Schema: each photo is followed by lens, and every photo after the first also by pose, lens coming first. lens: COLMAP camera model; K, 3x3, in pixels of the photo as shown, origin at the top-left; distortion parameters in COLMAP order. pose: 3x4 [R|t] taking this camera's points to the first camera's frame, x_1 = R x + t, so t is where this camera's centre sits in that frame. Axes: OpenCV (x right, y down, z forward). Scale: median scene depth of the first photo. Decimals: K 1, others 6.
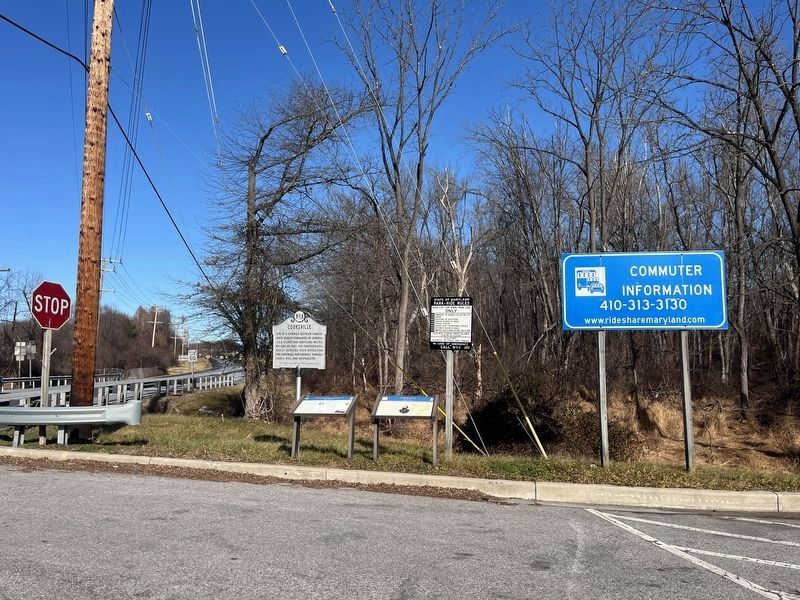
lens RADIAL K [[650.2, 0, 398.5], [0, 650.2, 304.7], [0, 0, 1]] dist [0.005933, -0.014401]
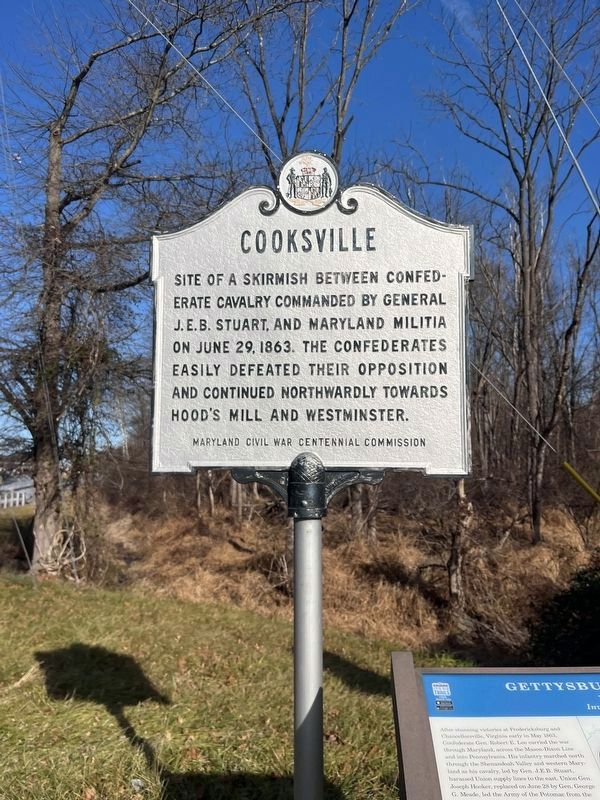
lens RADIAL K [[650.2, 0, 307.3], [0, 650.2, 393.4], [0, 0, 1]] dist [0.005933, -0.014401]
pose [[0.988648, 0.012988, 0.149687, -0.090953], [-0.007448, 0.999268, -0.037516, 0.042293], [-0.150065, 0.035975, 0.988021, 0.418874]]
